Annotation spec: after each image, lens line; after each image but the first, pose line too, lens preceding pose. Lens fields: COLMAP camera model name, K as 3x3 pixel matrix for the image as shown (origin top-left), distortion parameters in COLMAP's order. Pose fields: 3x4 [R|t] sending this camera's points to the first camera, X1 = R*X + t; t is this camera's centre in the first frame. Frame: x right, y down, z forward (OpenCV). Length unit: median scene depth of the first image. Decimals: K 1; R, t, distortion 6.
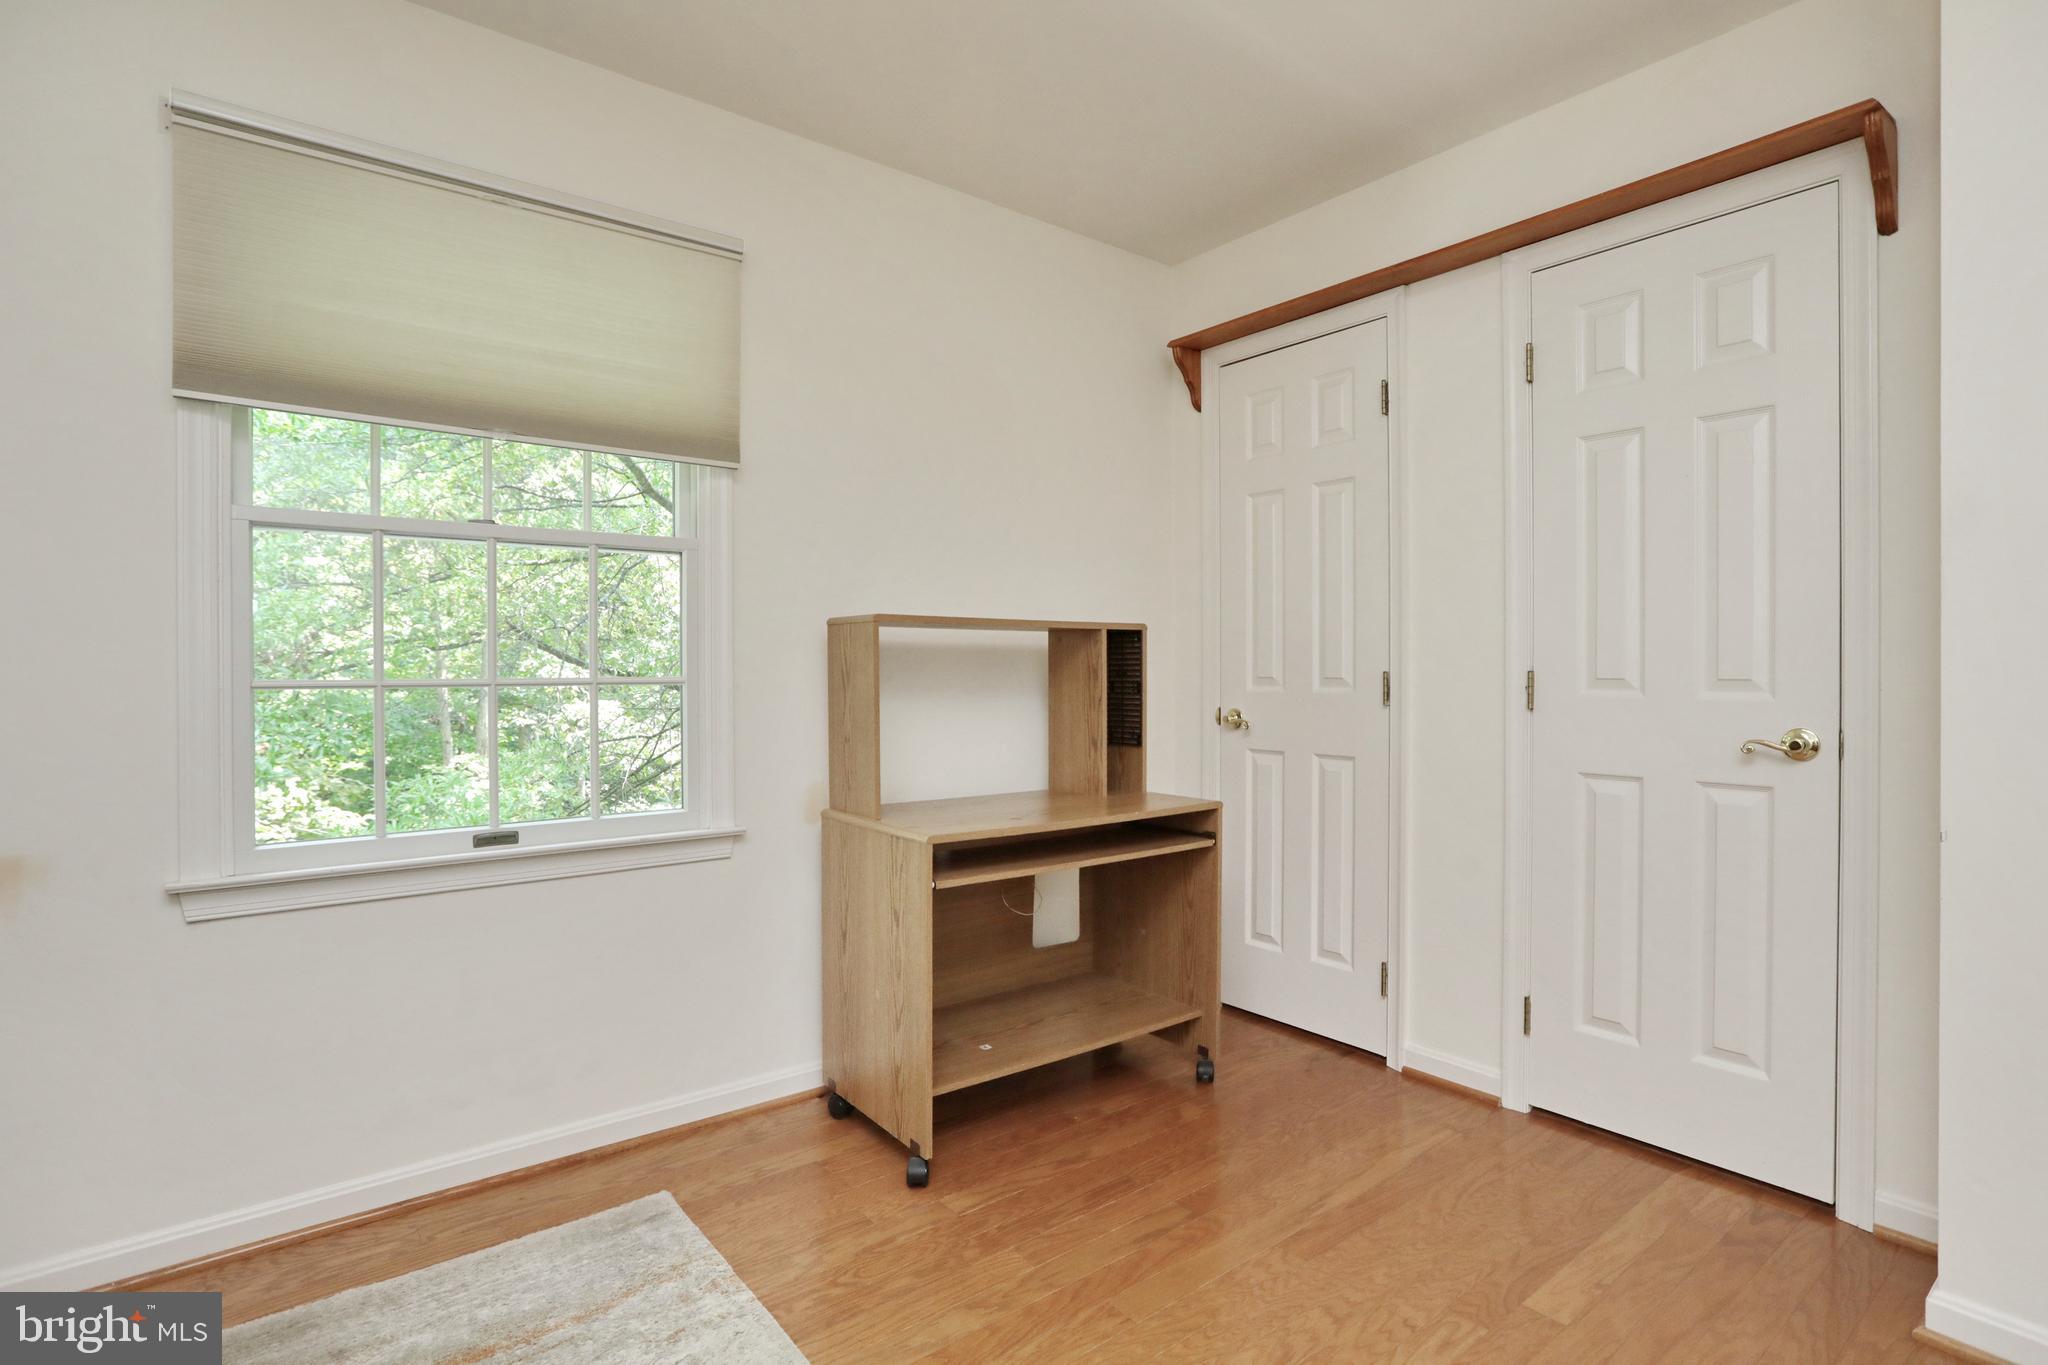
lens RADIAL K [[1018.8, 0, 1028.4], [0, 1018.8, 675.1], [0, 0, 1]] dist [-0.059770, 0.032728]
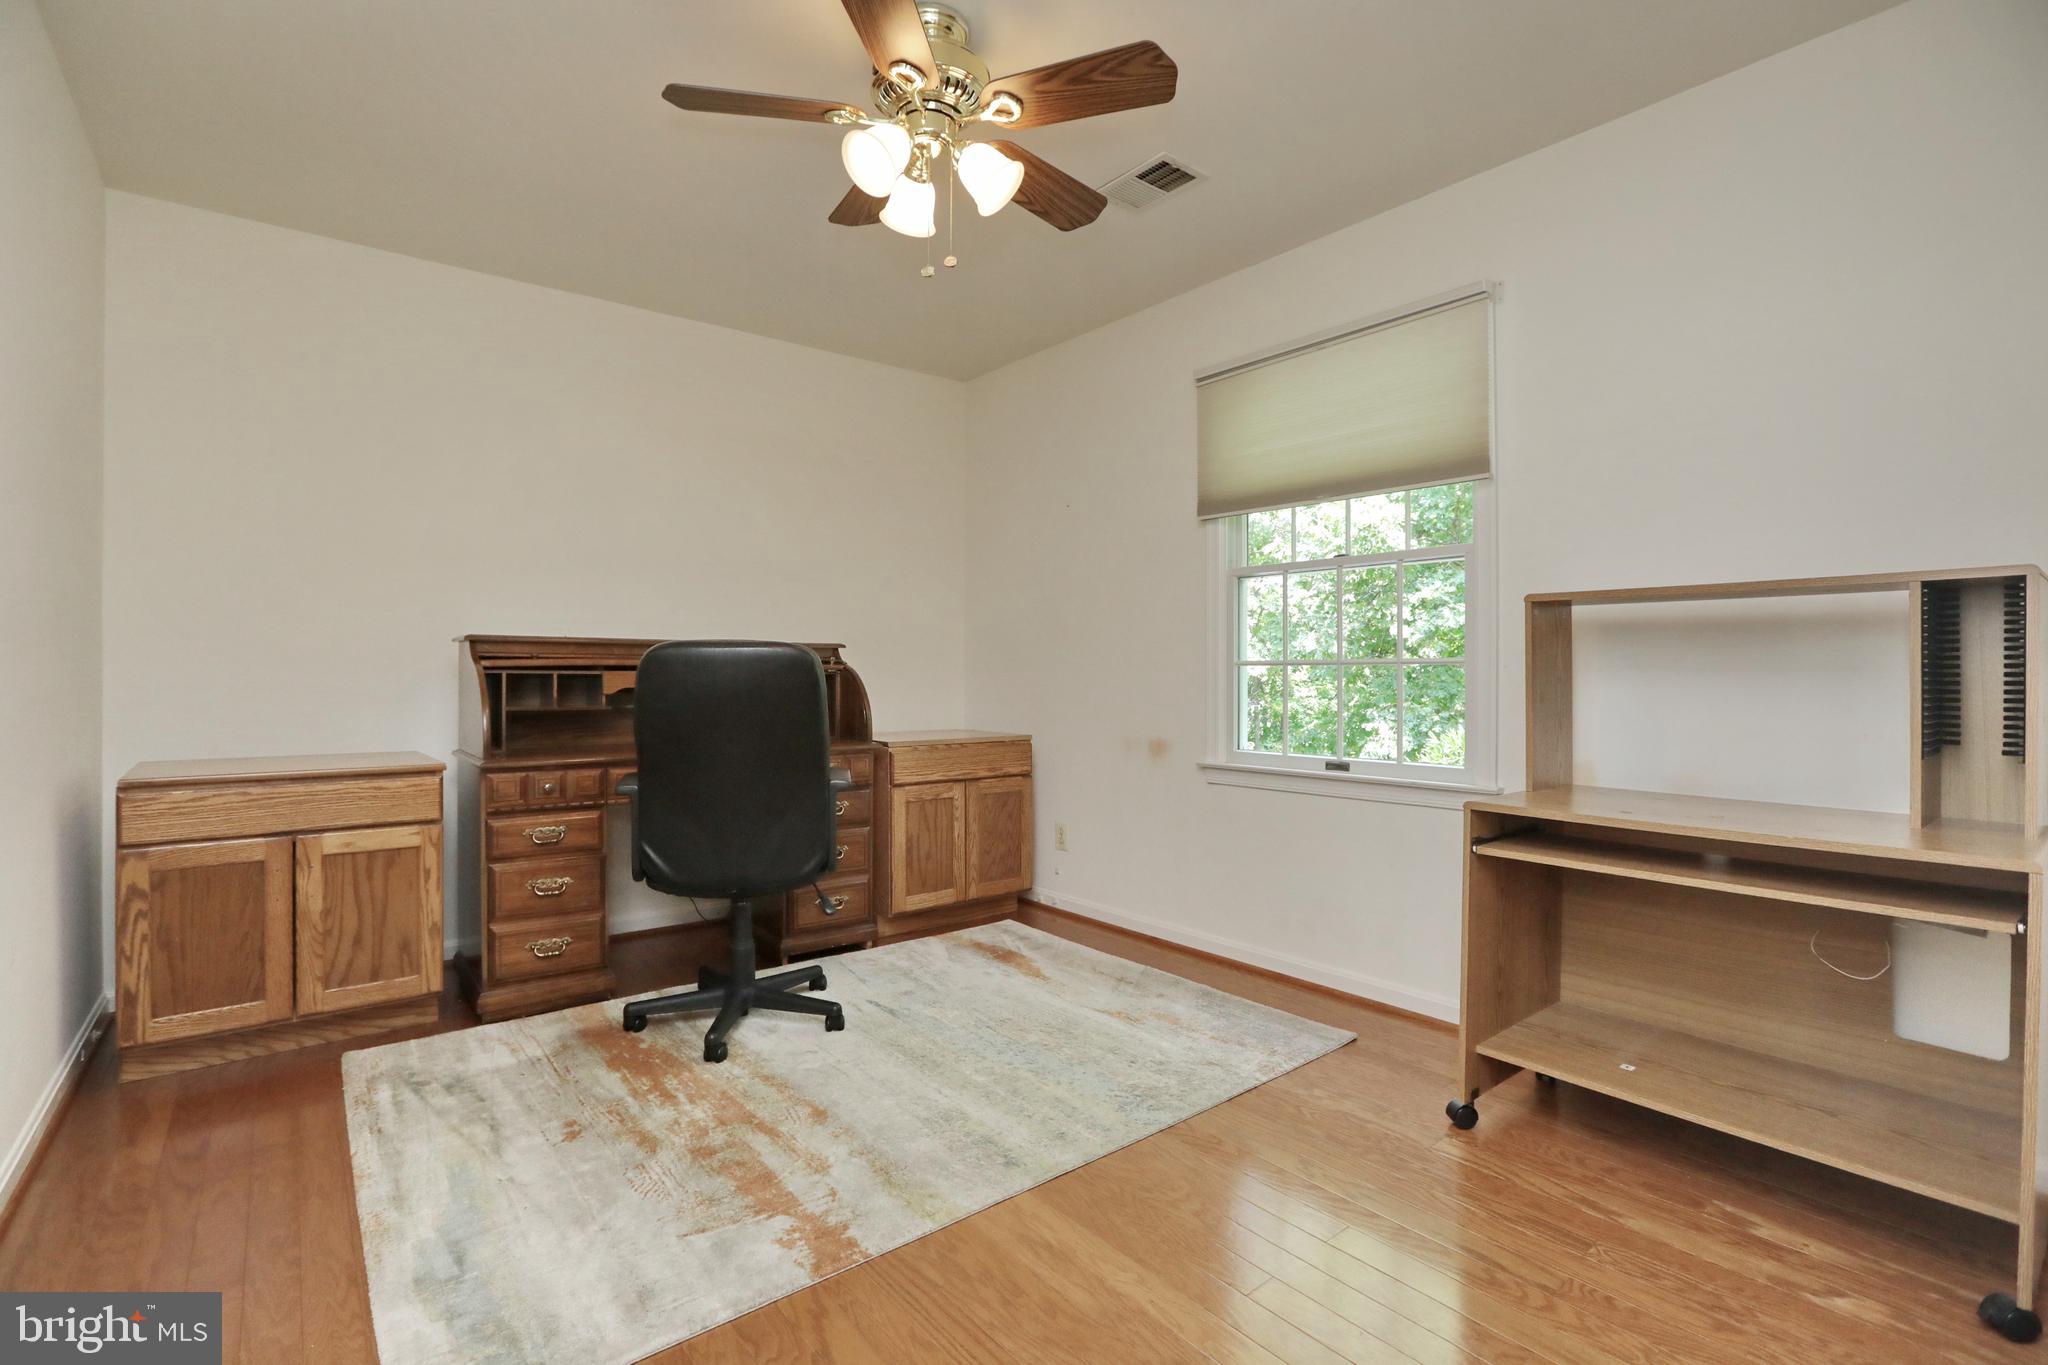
lens RADIAL K [[939.0, 0, 1029.2], [0, 939.0, 676.9], [0, 0, 1]] dist [-0.060531, 0.020469]
pose [[0.007415, 0.004877, -0.999961, 0.800434], [-0.008781, 0.999950, 0.004812, 0.024803], [0.999934, 0.008745, 0.007457, 0.486866]]
